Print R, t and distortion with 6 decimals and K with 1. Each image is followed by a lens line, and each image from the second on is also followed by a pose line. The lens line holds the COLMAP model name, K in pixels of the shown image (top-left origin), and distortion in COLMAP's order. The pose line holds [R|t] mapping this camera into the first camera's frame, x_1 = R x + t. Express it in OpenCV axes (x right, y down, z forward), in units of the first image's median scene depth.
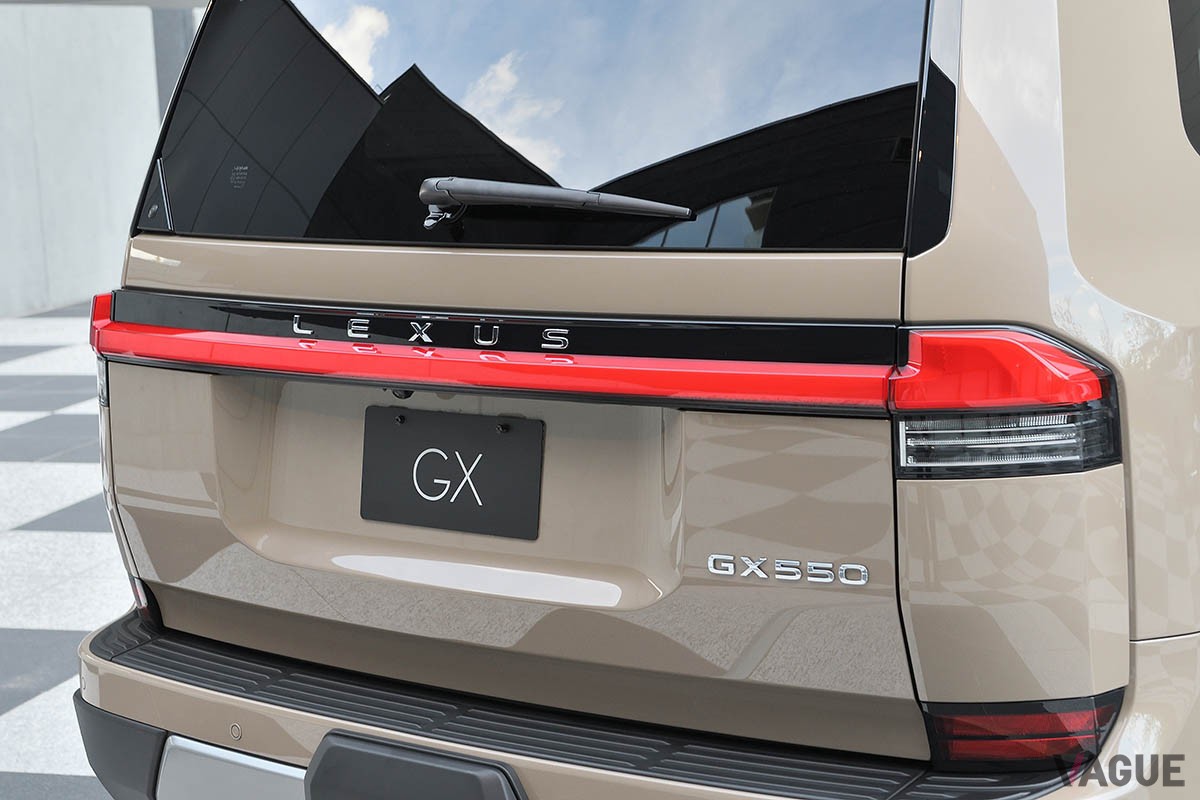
lens RADIAL K [[2335.3, 0, 612.4], [0, 2335.3, 411.6], [0, 0, 1]] dist [0.197859, 0.000000]
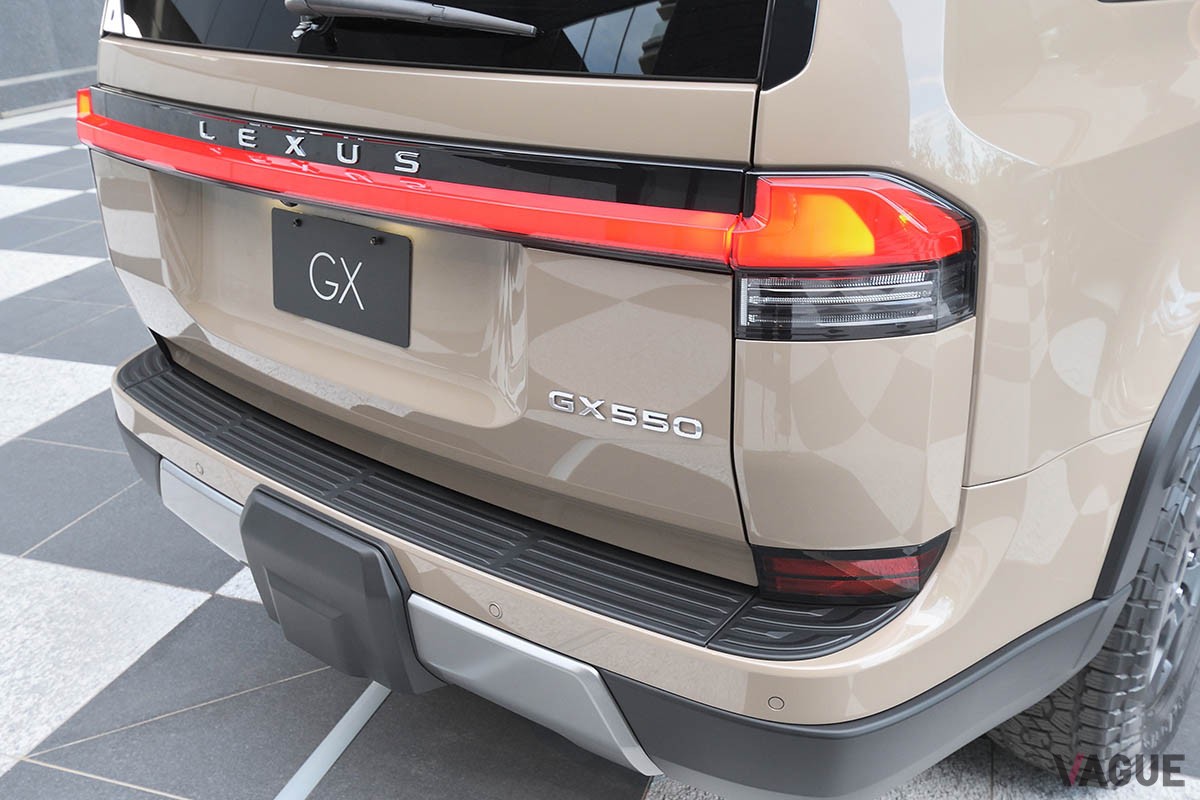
lens RADIAL K [[1139.8, 0, 580.7], [0, 1139.8, 431.5], [0, 0, 1]] dist [0.033786, 0.003165]
pose [[0.998567, 0.026018, -0.046772, 0.075274], [-0.012233, 0.961704, 0.273816, -0.055010], [0.052105, -0.272851, 0.960644, 0.504807]]
